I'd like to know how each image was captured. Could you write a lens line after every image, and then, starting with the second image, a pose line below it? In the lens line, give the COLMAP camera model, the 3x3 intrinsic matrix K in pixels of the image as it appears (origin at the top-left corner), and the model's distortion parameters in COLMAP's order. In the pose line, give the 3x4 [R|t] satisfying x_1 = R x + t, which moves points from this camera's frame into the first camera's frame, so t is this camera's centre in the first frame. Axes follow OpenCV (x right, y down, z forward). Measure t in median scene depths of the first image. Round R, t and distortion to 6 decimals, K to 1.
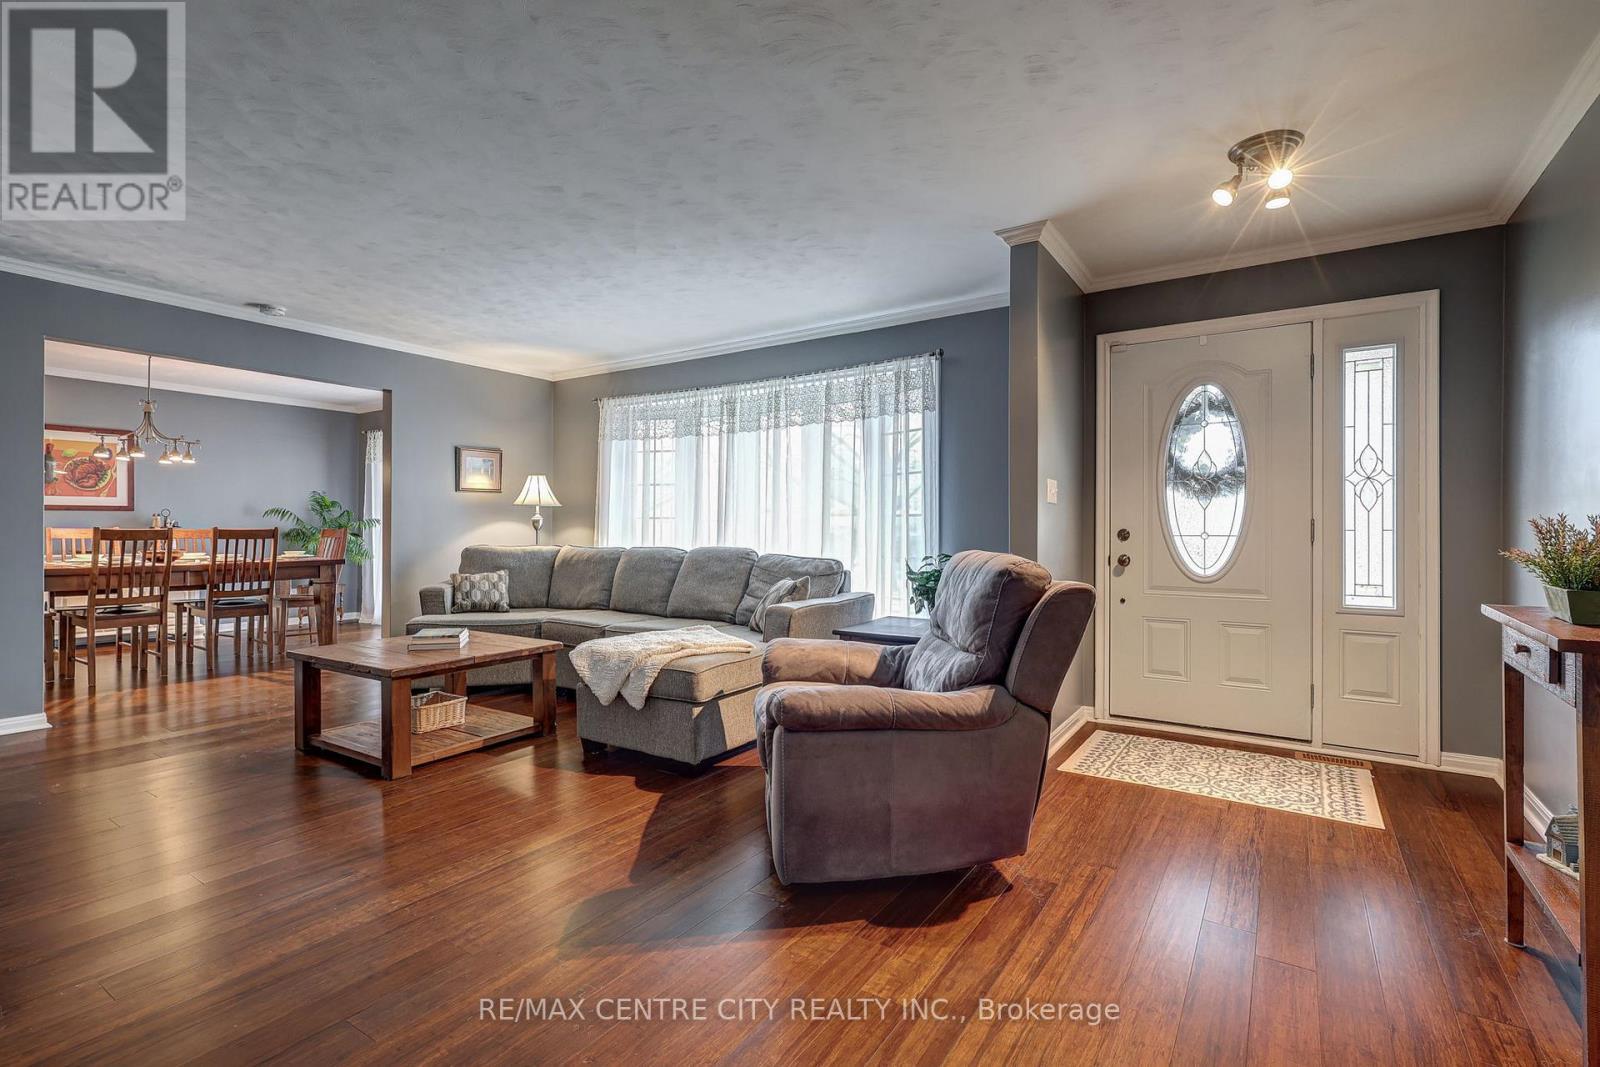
lens RADIAL K [[741.3, 0, 801.7], [0, 741.3, 523.1], [0, 0, 1]] dist [-0.000300, 0.001245]
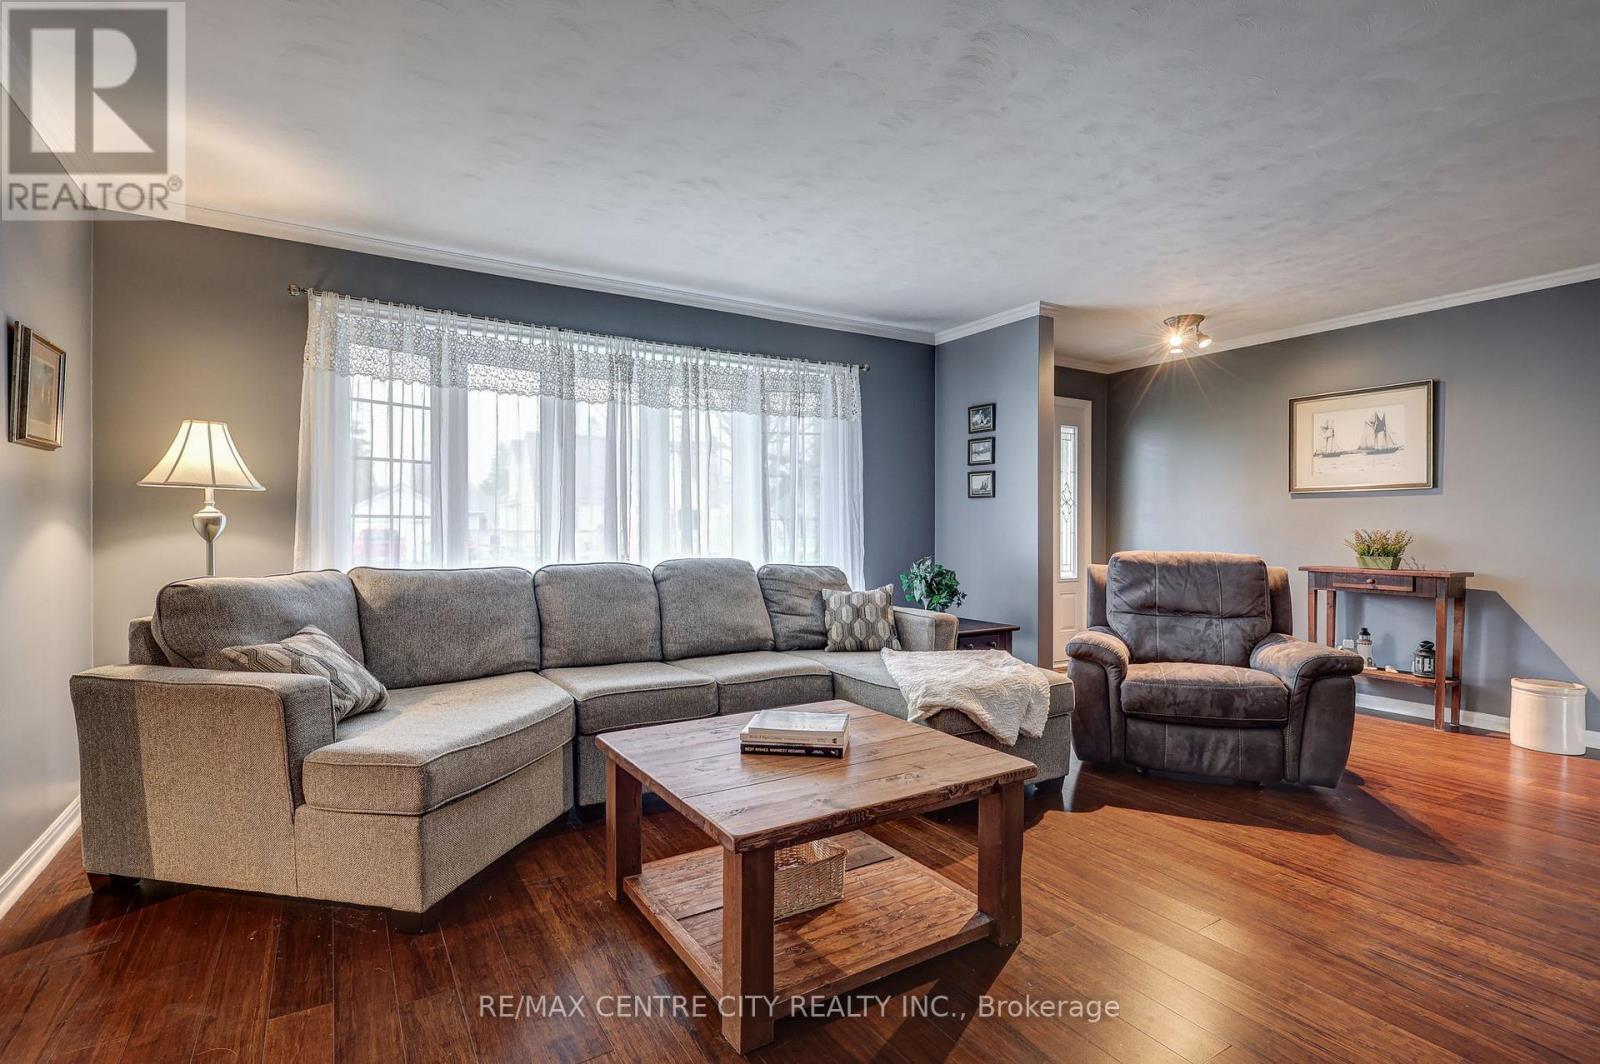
lens RADIAL K [[763.6, 0, 808.1], [0, 763.6, 525.5], [0, 0, 1]] dist [0.002503, 0.000342]
pose [[0.428931, 0.004056, 0.903328, -0.678178], [-0.005014, 0.999985, -0.002109, -0.000511], [-0.903323, -0.003625, 0.428945, 0.493895]]
